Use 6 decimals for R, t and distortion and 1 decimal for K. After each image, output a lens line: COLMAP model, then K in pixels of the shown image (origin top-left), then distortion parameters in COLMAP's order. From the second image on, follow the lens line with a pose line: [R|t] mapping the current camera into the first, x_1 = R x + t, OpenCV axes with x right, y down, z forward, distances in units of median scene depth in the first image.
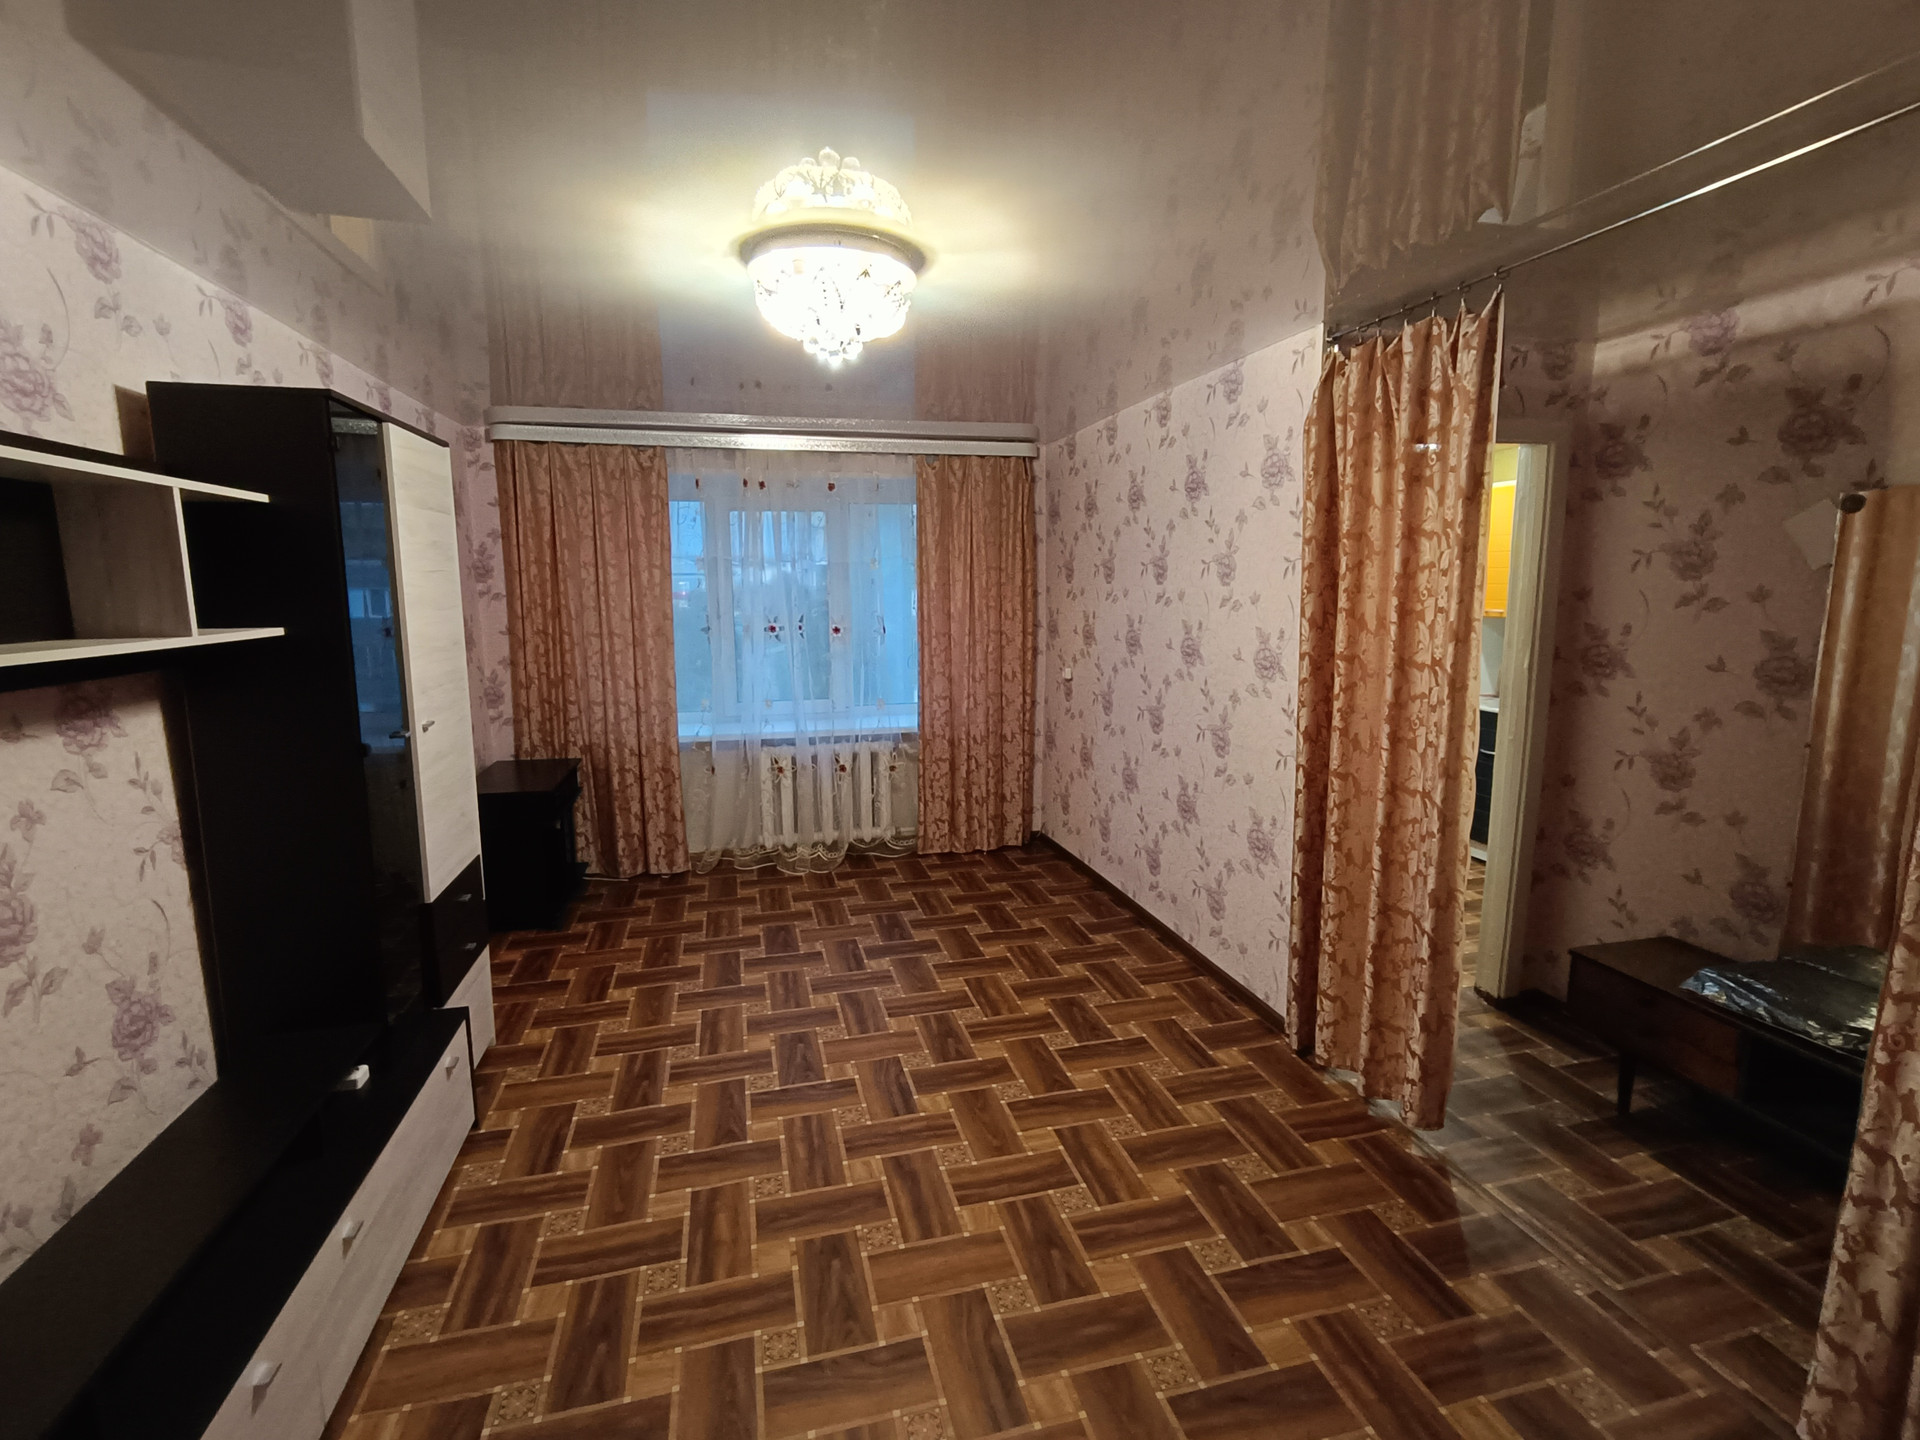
lens RADIAL K [[892.5, 0, 961.9], [0, 892.5, 709.5], [0, 0, 1]] dist [-0.005004, -0.000737]
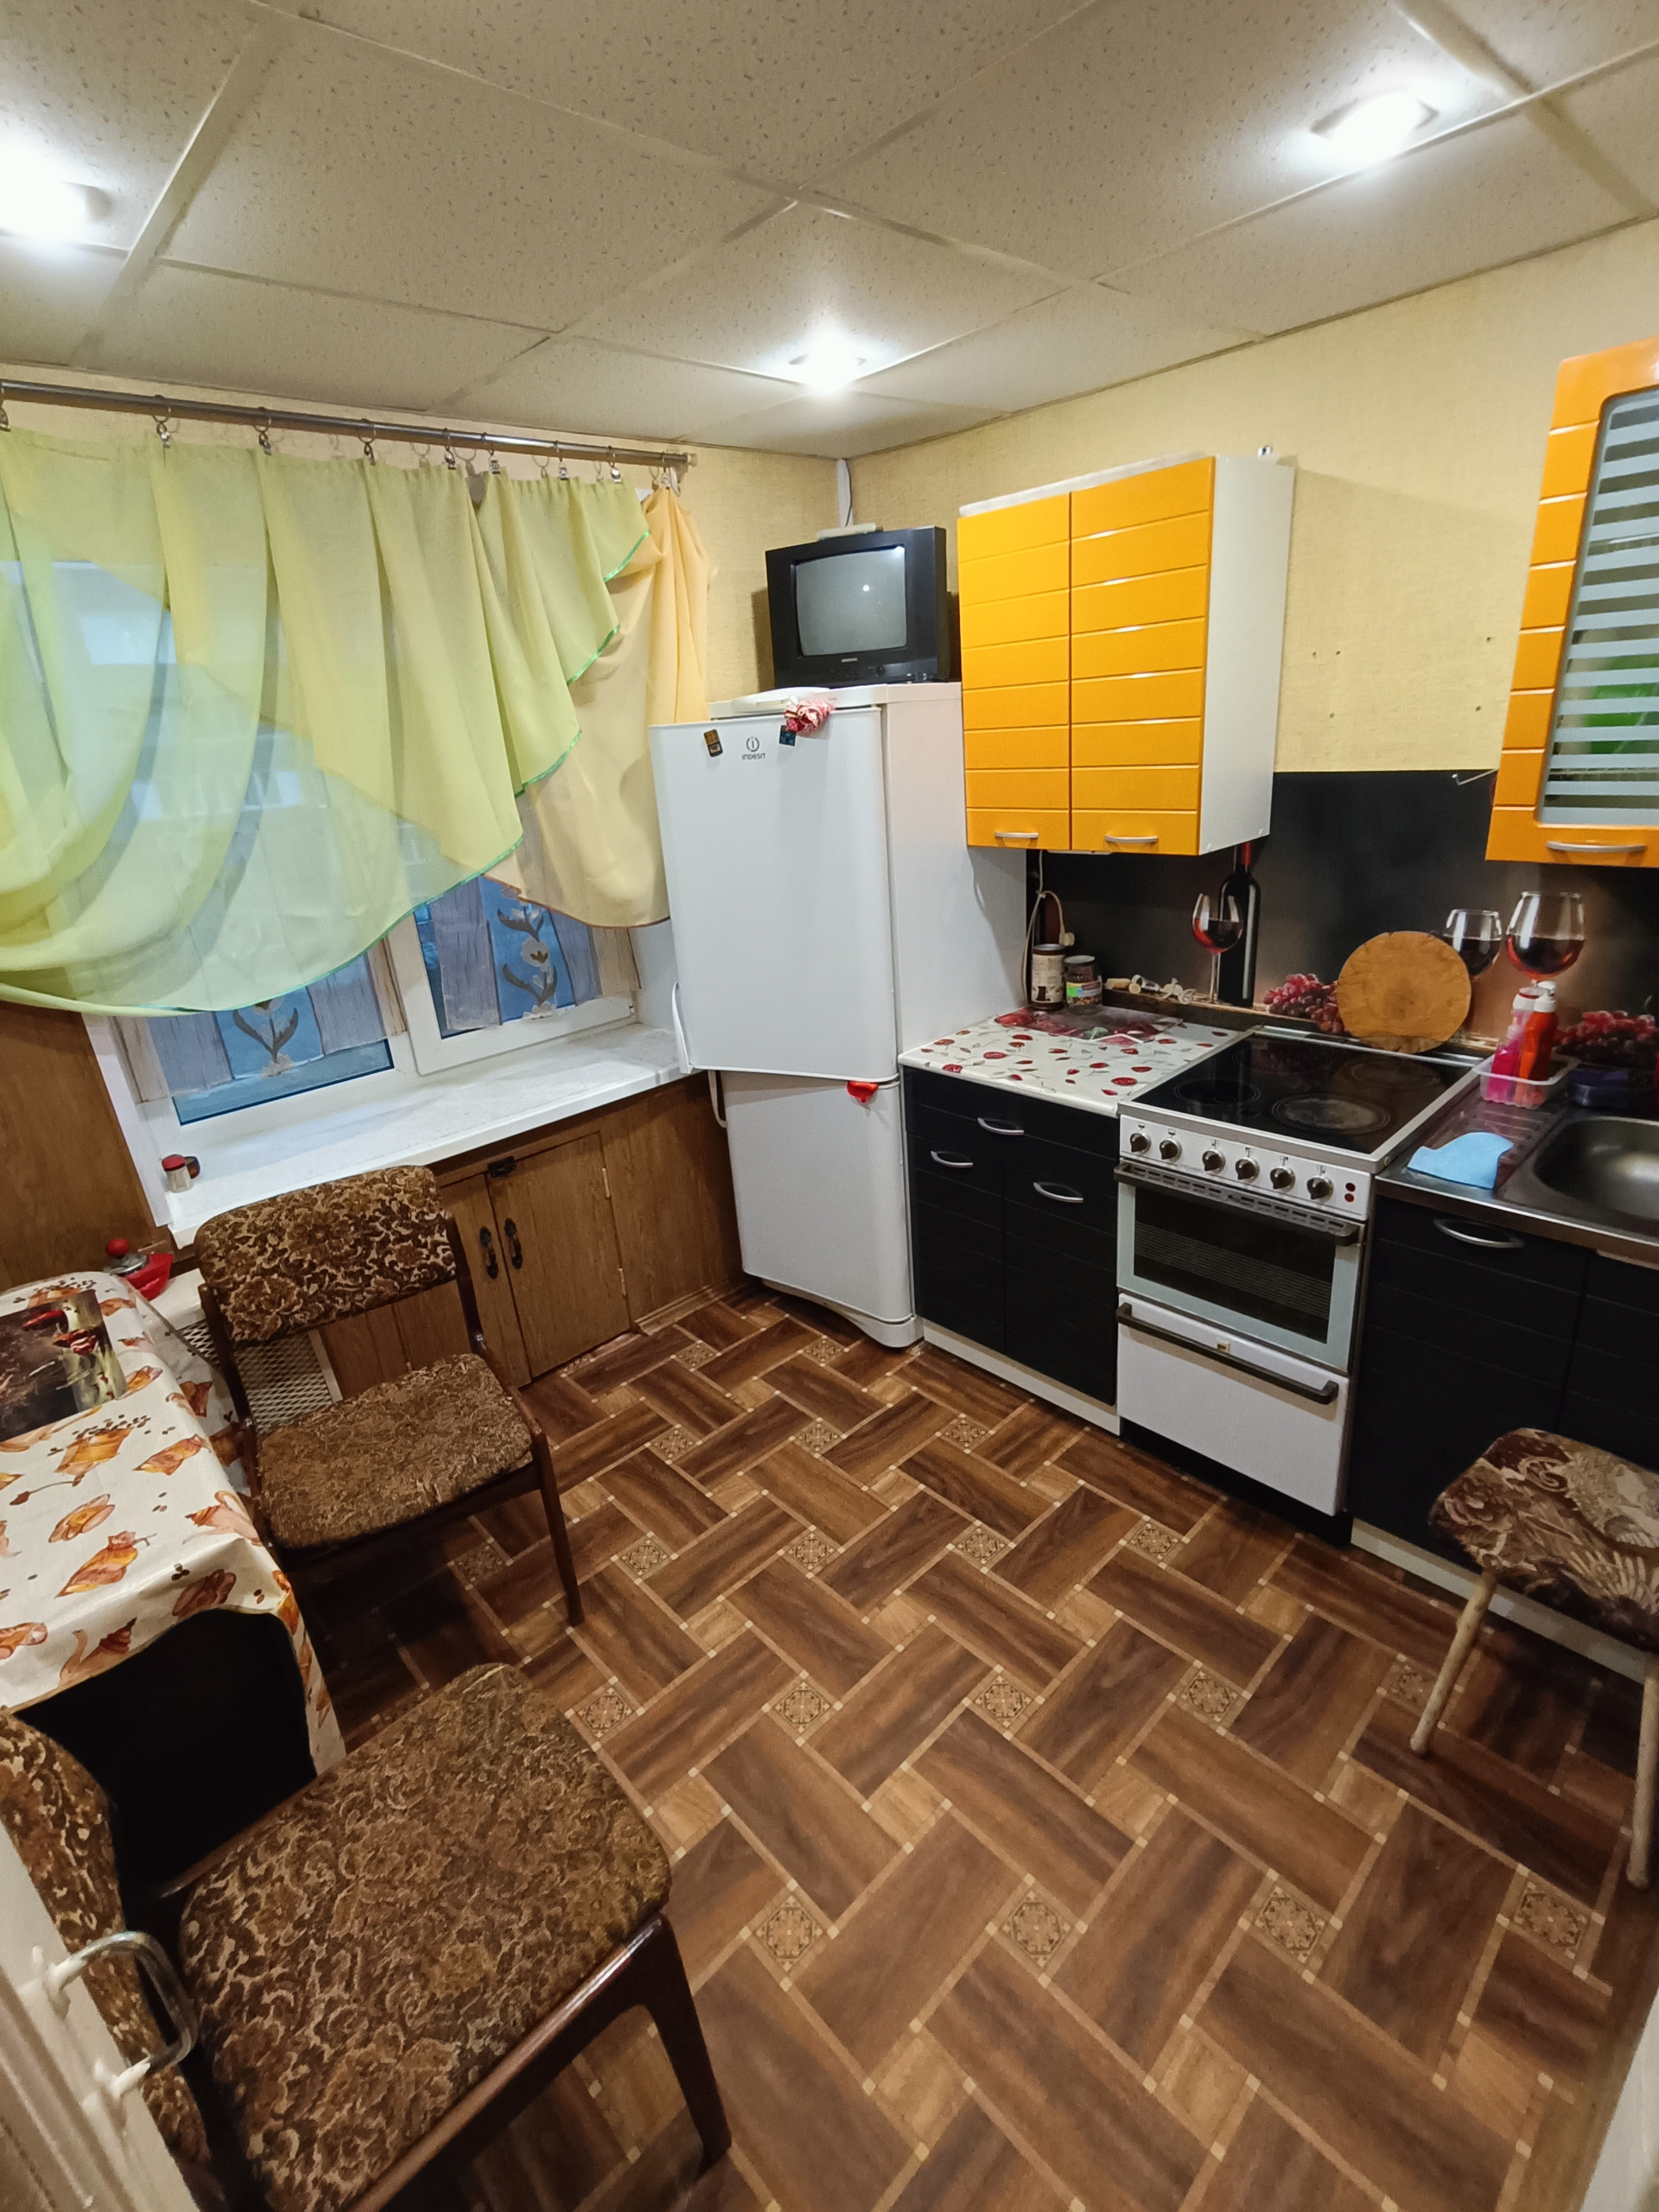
lens RADIAL K [[1028.2, 0, 831.8], [0, 1028.2, 1125.6], [0, 0, 1]] dist [-0.005004, -0.000737]
pose [[-0.490791, -0.273247, 0.827321, -0.319583], [0.203422, 0.887370, 0.413756, -0.174192], [-0.847198, 0.371363, -0.379929, 1.192519]]
